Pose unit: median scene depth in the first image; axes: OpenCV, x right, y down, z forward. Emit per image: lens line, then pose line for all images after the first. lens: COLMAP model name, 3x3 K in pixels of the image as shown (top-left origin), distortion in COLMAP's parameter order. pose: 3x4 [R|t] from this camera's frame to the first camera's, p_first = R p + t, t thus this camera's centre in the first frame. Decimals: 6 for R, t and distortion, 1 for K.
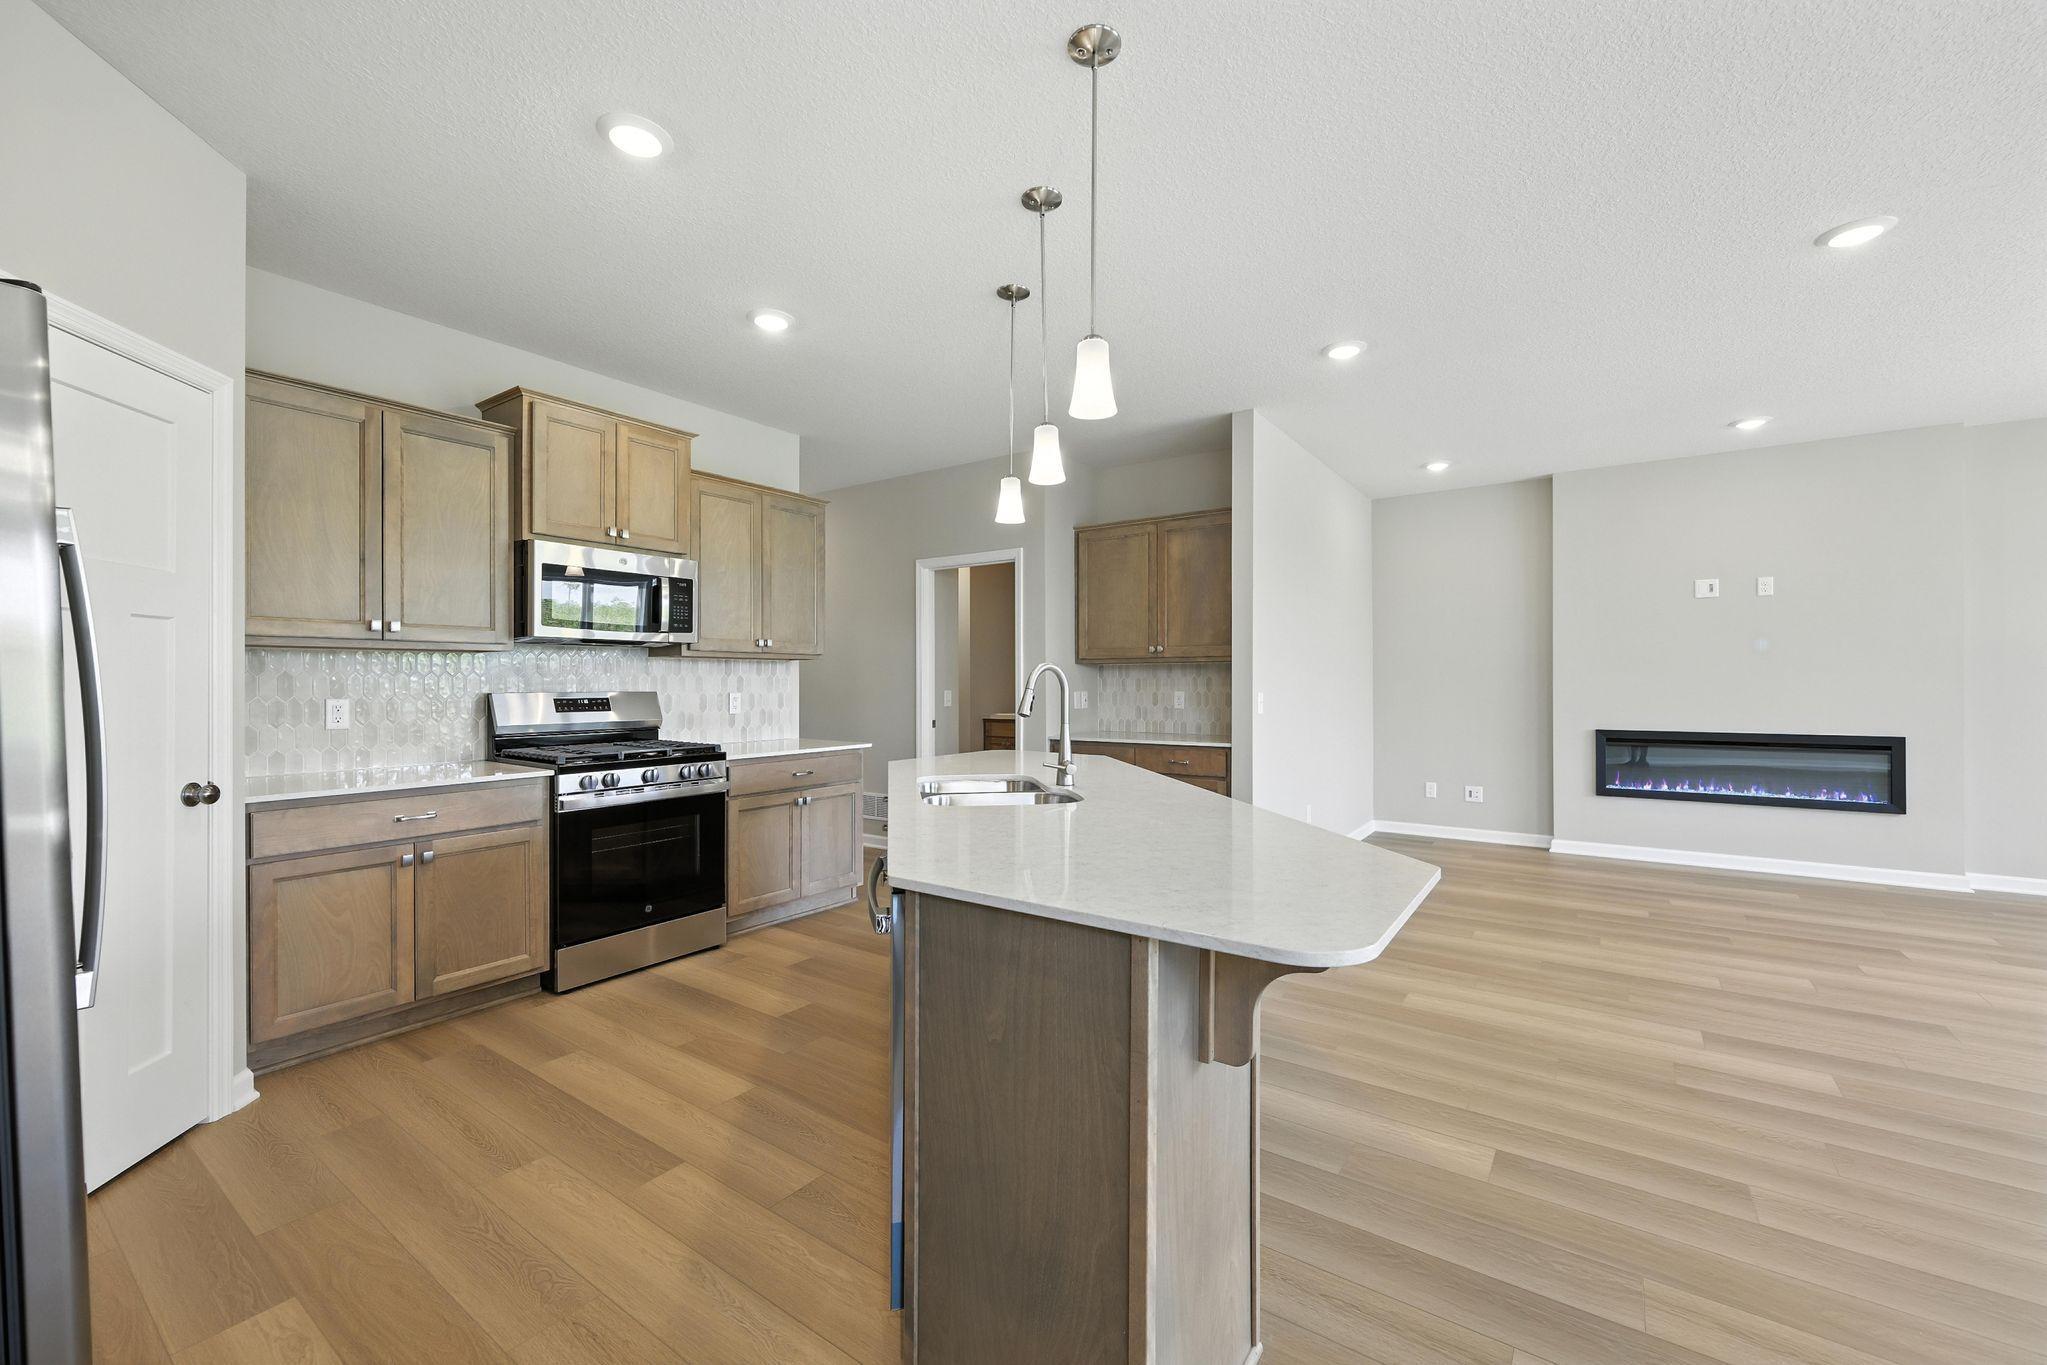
lens RADIAL K [[823.5, 0, 1028.3], [0, 823.5, 683.7], [0, 0, 1]] dist [0.001269, 0.000025]
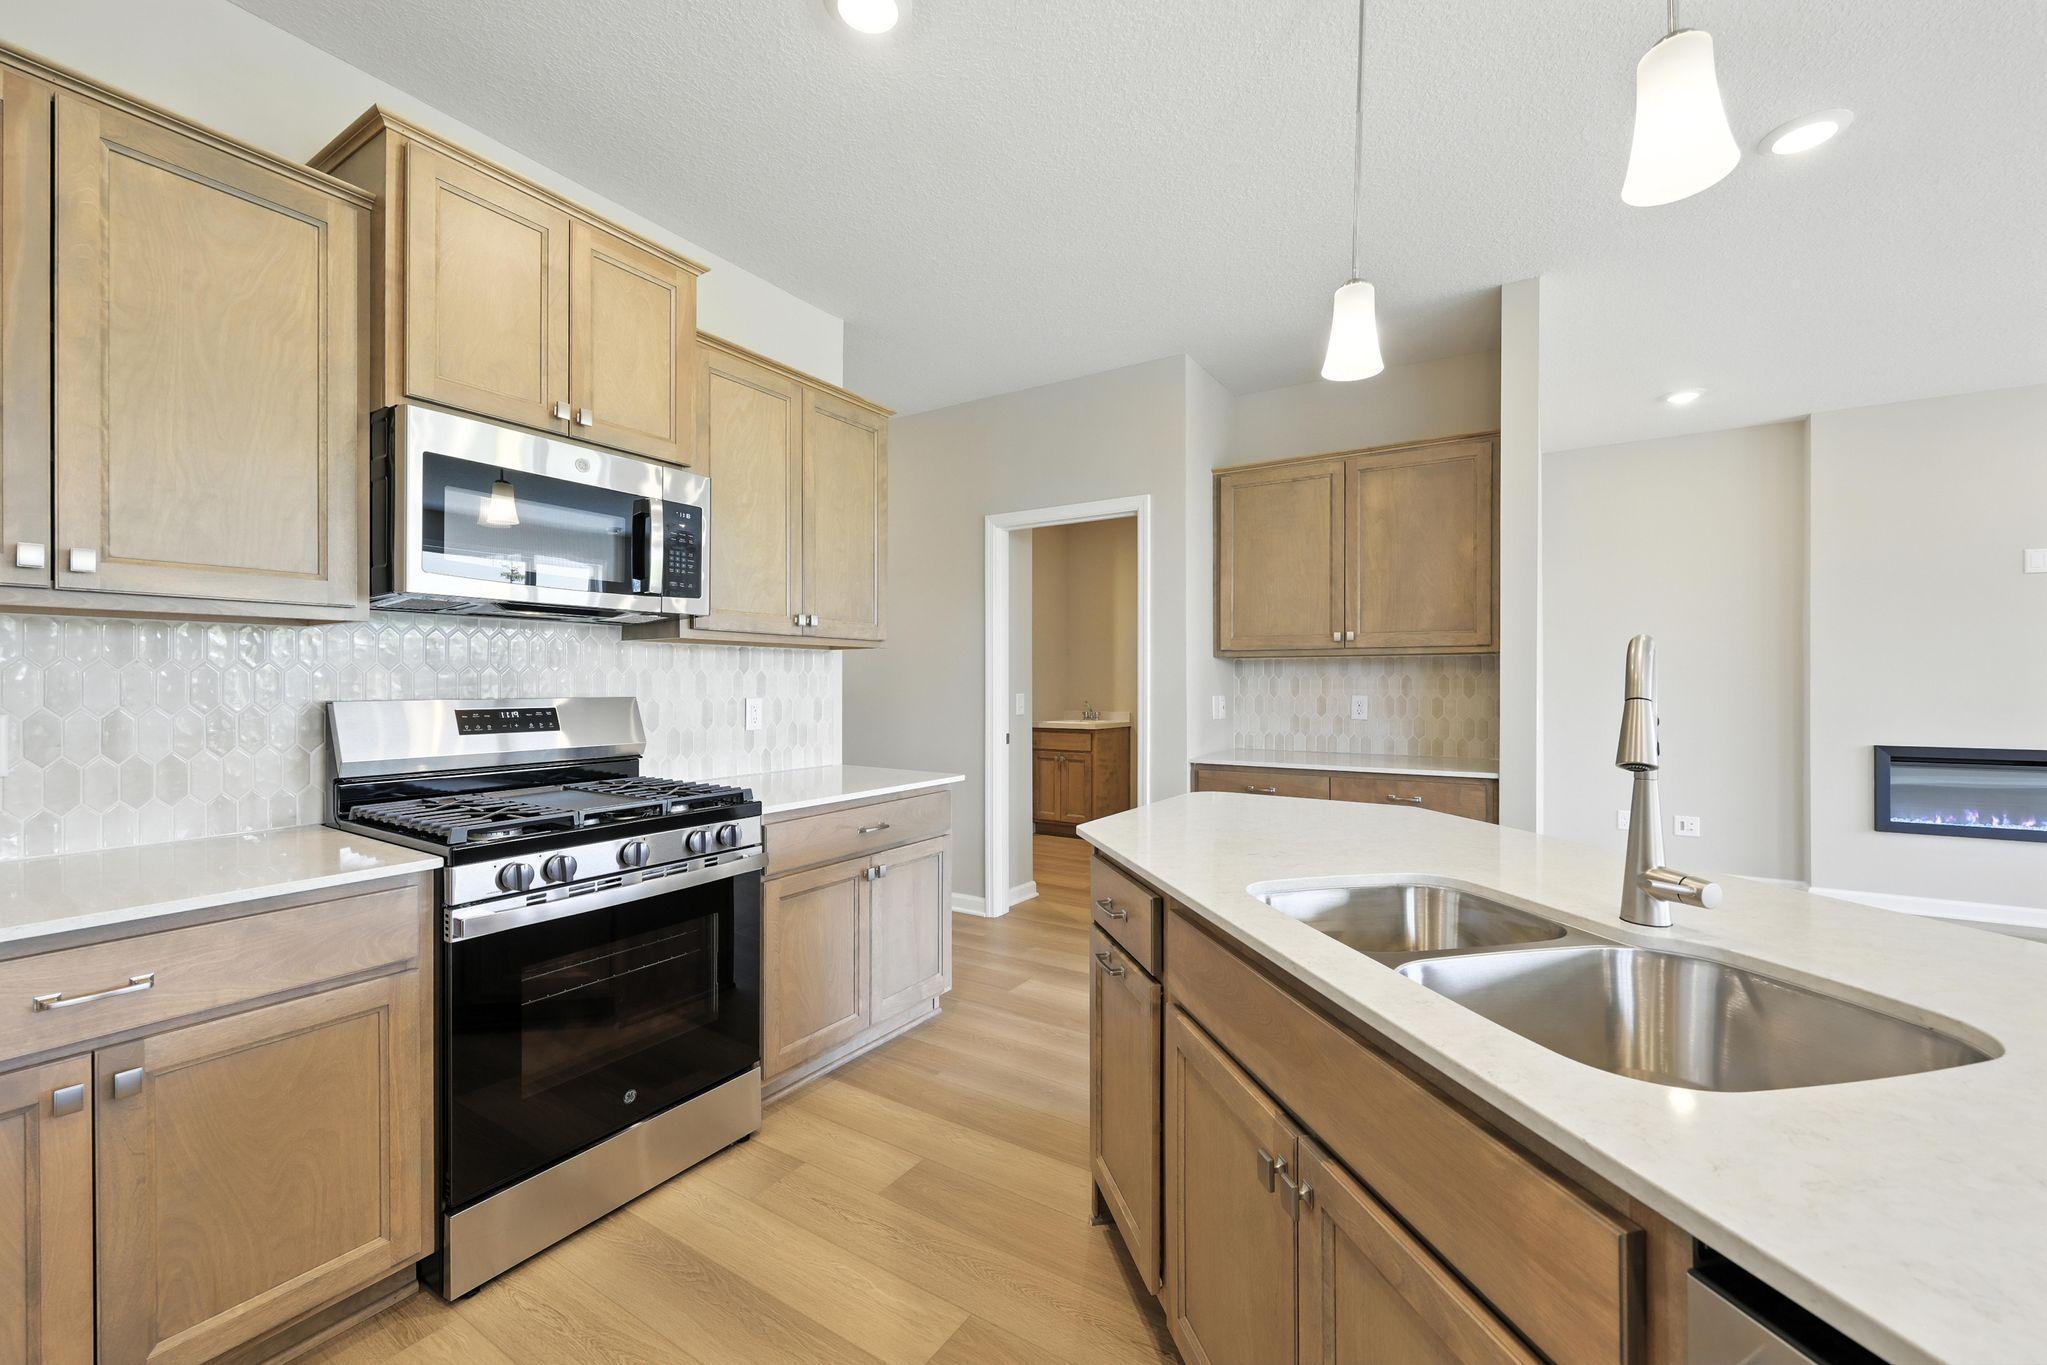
lens RADIAL K [[823.5, 0, 1028.3], [0, 823.5, 683.7], [0, 0, 1]] dist [0.001269, 0.000025]
pose [[0.998777, 0.001467, 0.049427, -0.217544], [-0.001474, 0.999999, 0.000114, -0.000920], [-0.049427, -0.000187, 0.998778, 0.427649]]
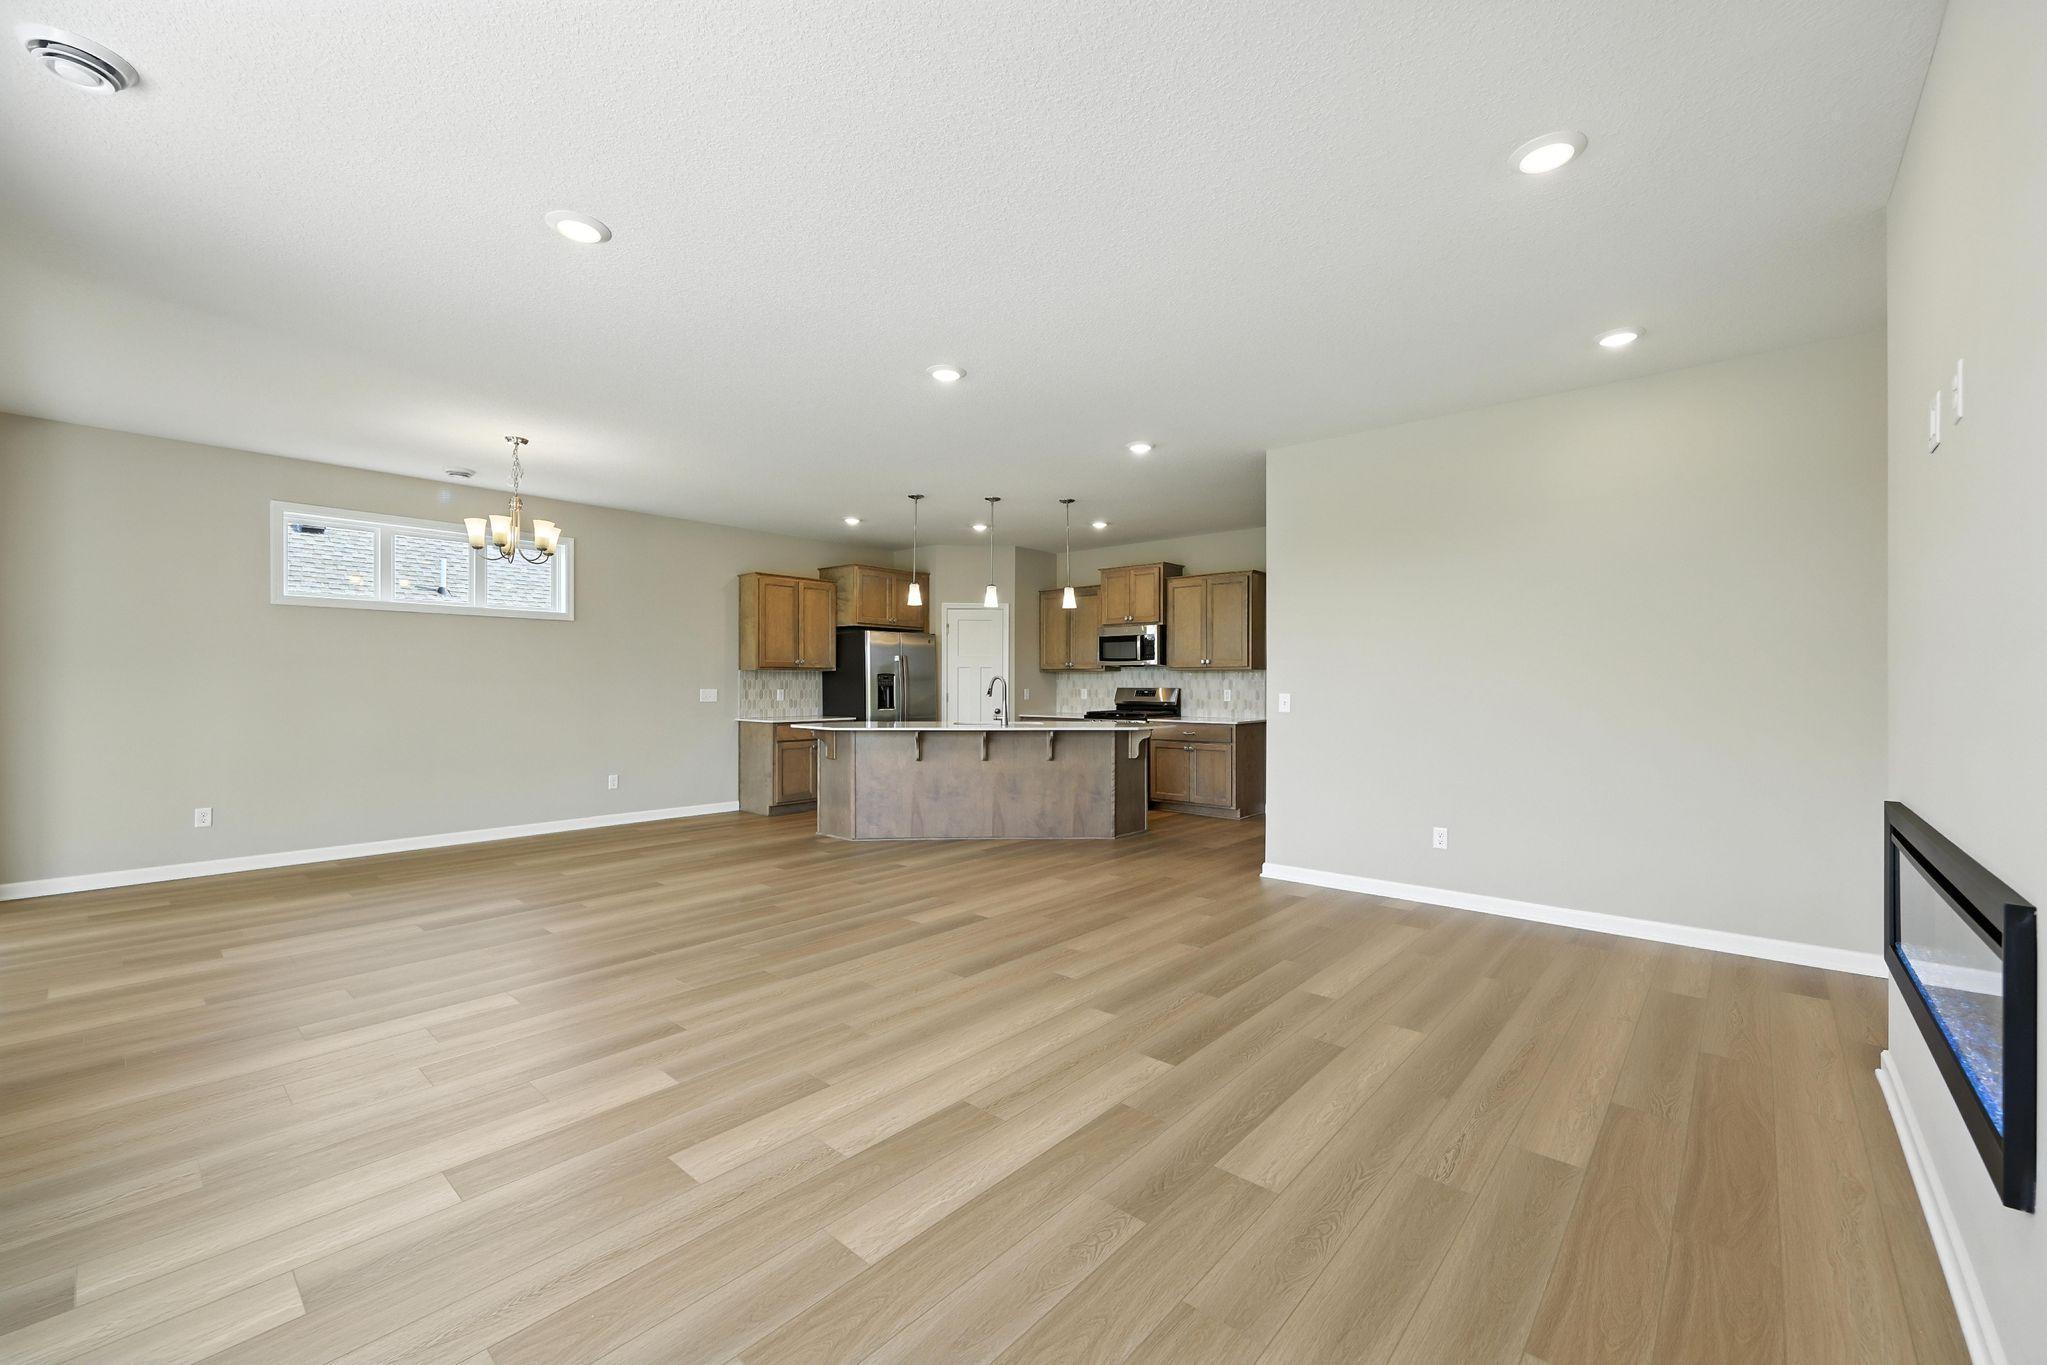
lens RADIAL K [[816.5, 0, 1022.8], [0, 816.5, 683.9], [0, 0, 1]] dist [-0.001090, -0.000100]
pose [[-0.111994, 0.002038, -0.993707, 1.801951], [-0.003297, 0.999992, 0.002423, -0.004657], [0.993703, 0.003548, -0.111986, 0.968450]]
